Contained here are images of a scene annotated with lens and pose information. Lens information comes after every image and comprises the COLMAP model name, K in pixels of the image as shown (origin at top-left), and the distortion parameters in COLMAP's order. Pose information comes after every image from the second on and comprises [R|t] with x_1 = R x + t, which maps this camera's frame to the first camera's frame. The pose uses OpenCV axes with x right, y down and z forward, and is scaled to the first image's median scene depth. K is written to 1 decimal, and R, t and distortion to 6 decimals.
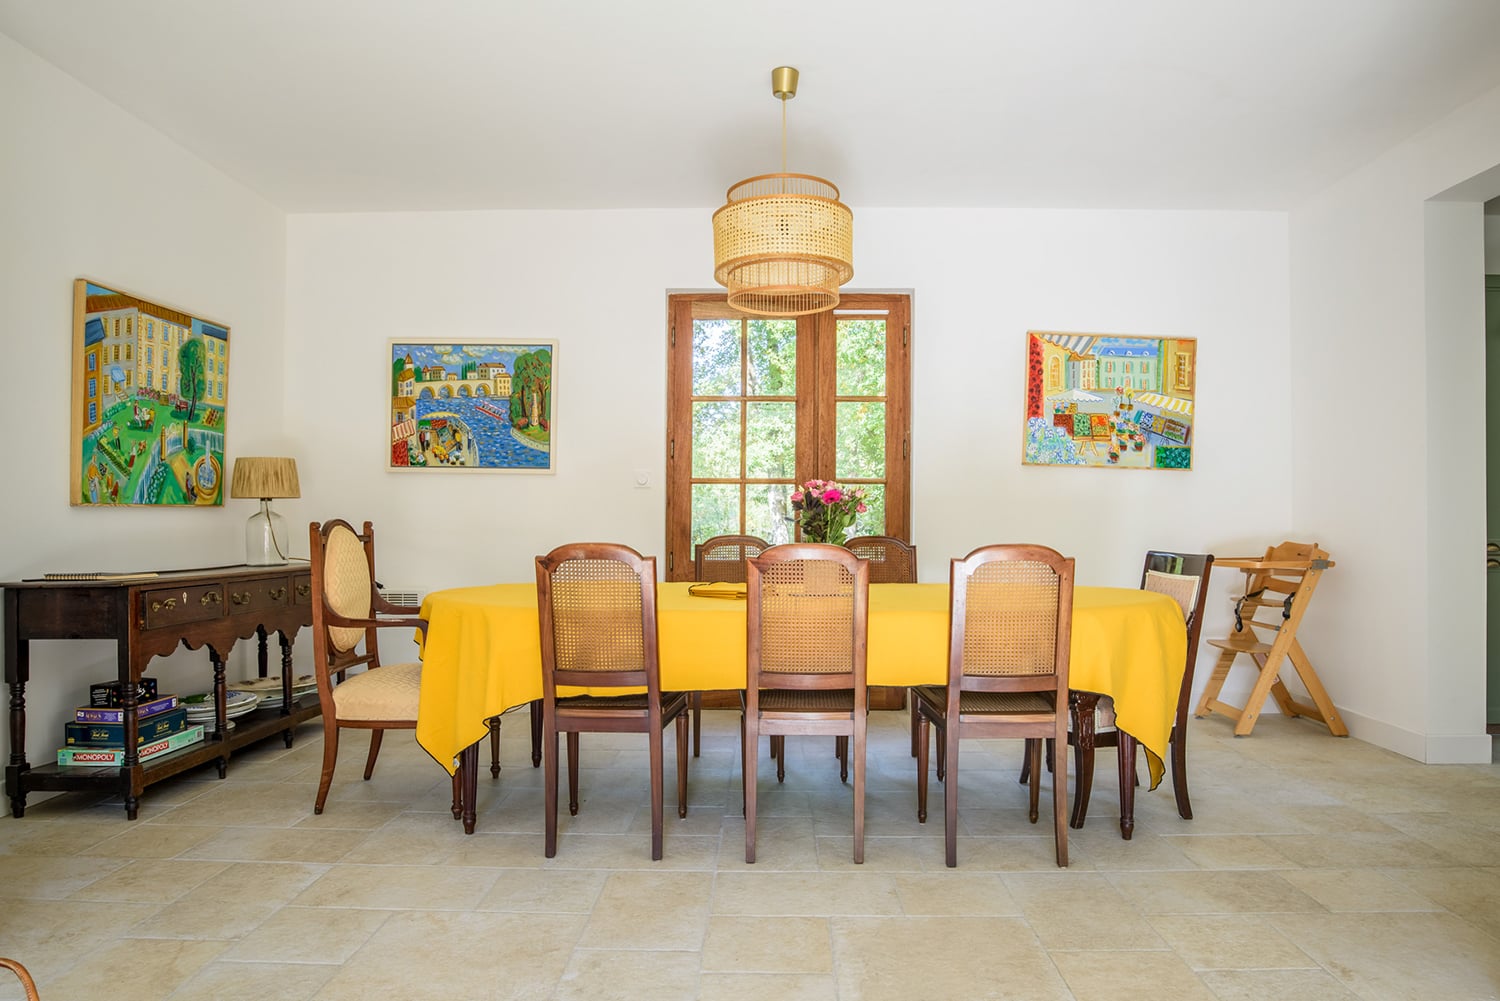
lens RADIAL K [[872.1, 0, 775.2], [0, 872.1, 493.4], [0, 0, 1]] dist [-0.063105, 0.029940]
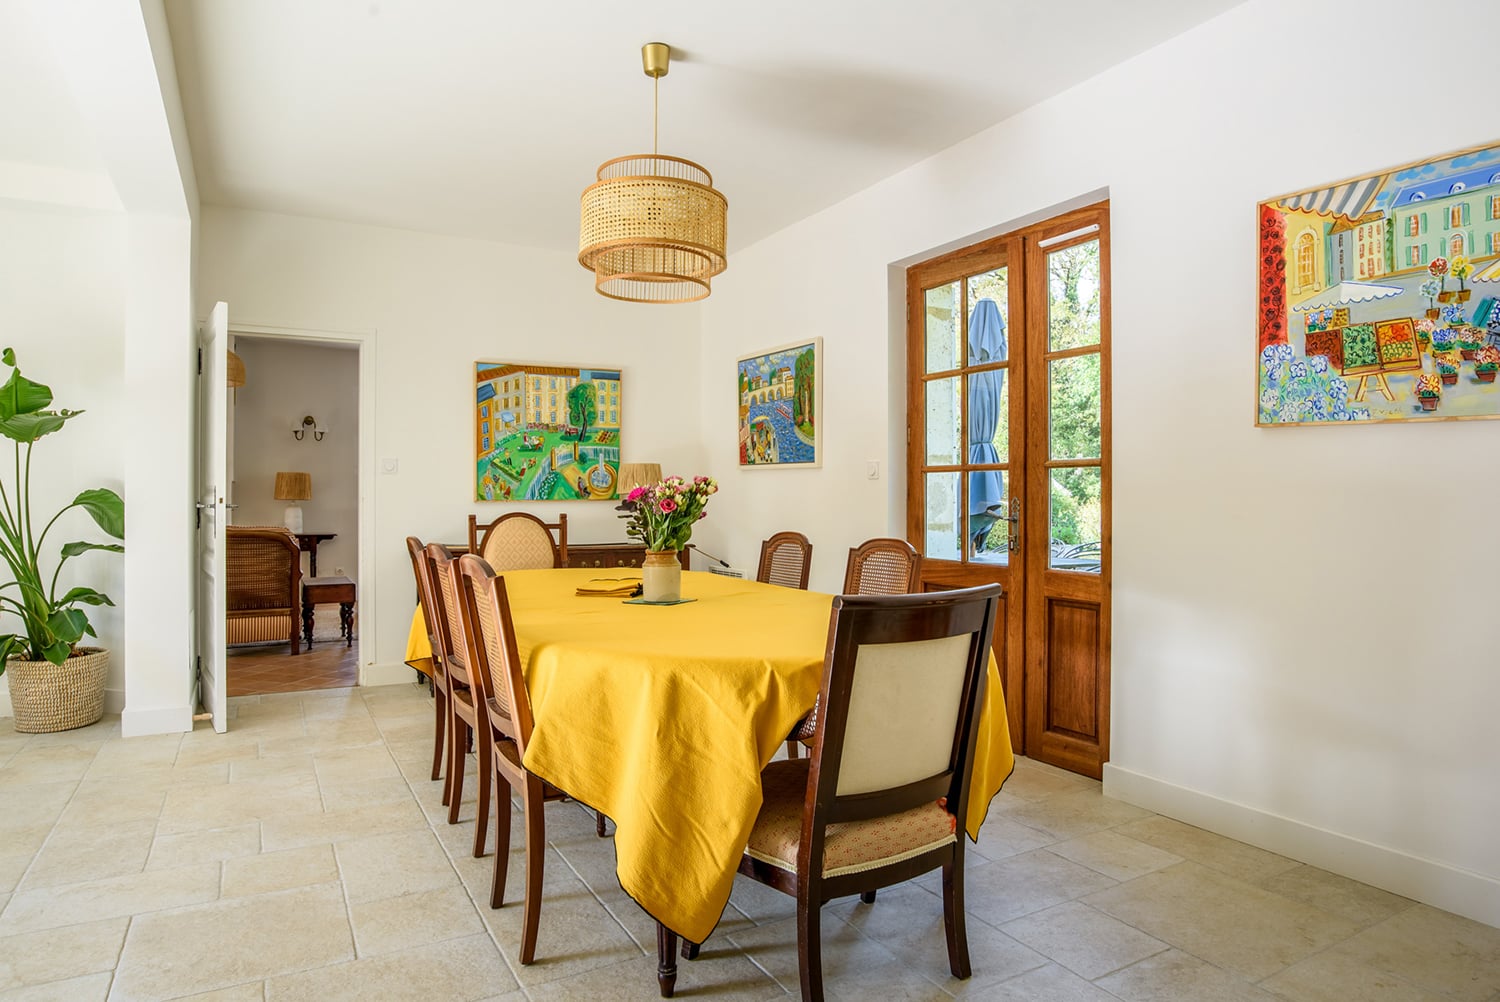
lens RADIAL K [[872.1, 0, 775.2], [0, 872.1, 493.9], [0, 0, 1]] dist [-0.063105, 0.029940]
pose [[0.539886, -0.006976, -0.841709, 0.605055], [0.023899, 0.999690, 0.007044, 0.000964], [0.841399, -0.023919, 0.539886, 0.402348]]
